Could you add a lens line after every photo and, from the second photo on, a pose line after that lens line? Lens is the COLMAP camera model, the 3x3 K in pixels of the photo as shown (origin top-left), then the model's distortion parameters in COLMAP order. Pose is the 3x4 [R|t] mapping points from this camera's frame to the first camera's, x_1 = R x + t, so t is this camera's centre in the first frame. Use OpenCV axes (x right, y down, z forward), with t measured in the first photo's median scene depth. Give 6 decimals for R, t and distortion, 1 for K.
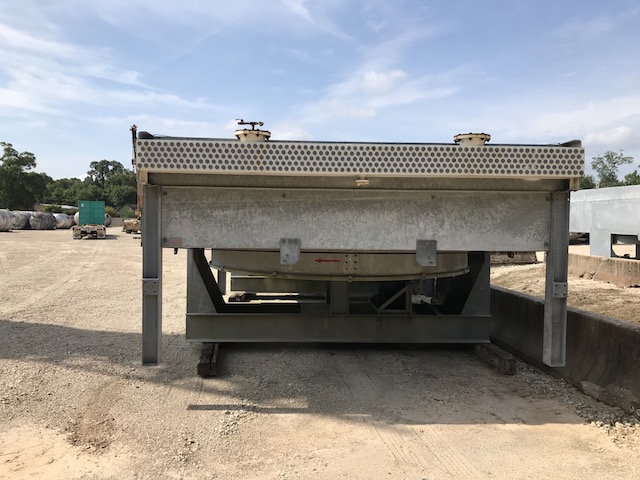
lens RADIAL K [[525.1, 0, 317.6], [0, 525.1, 239.8], [0, 0, 1]] dist [0.037531, -0.037719]
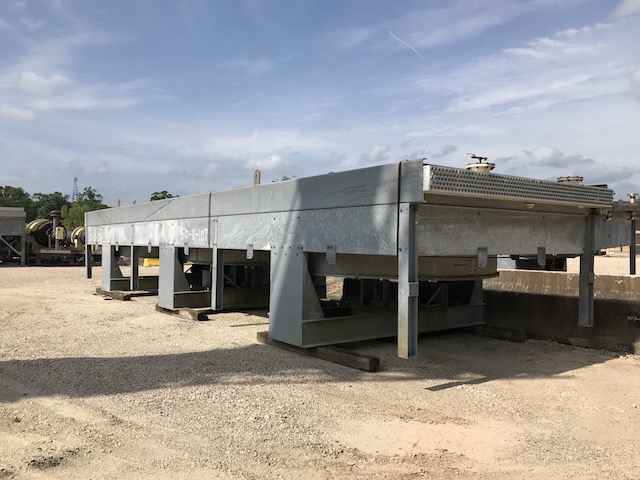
lens RADIAL K [[525.1, 0, 320.7], [0, 525.1, 240.4], [0, 0, 1]] dist [0.037531, -0.037719]
pose [[0.830087, -0.004333, 0.557617, -1.097718], [0.019911, 0.999562, -0.021873, 0.001629], [-0.557278, 0.029259, 0.829810, 0.138441]]
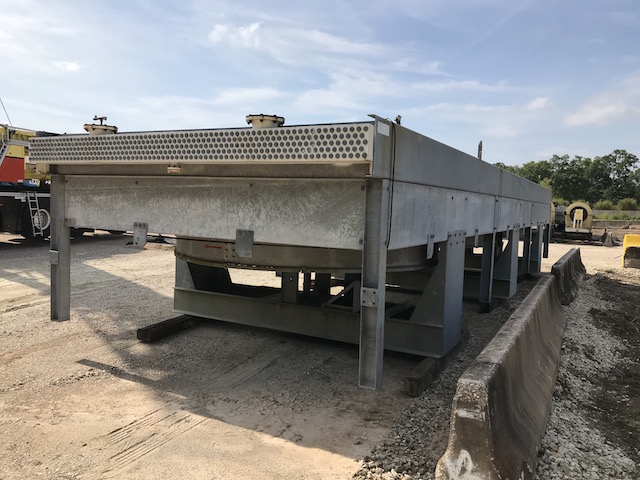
lens RADIAL K [[525.1, 0, 318.7], [0, 525.1, 240.6], [0, 0, 1]] dist [0.037531, -0.037719]
pose [[0.854675, 0.056346, -0.516096, 0.814060], [-0.043147, 0.998363, 0.037545, -0.021954], [0.517367, -0.009821, 0.855707, 0.254865]]
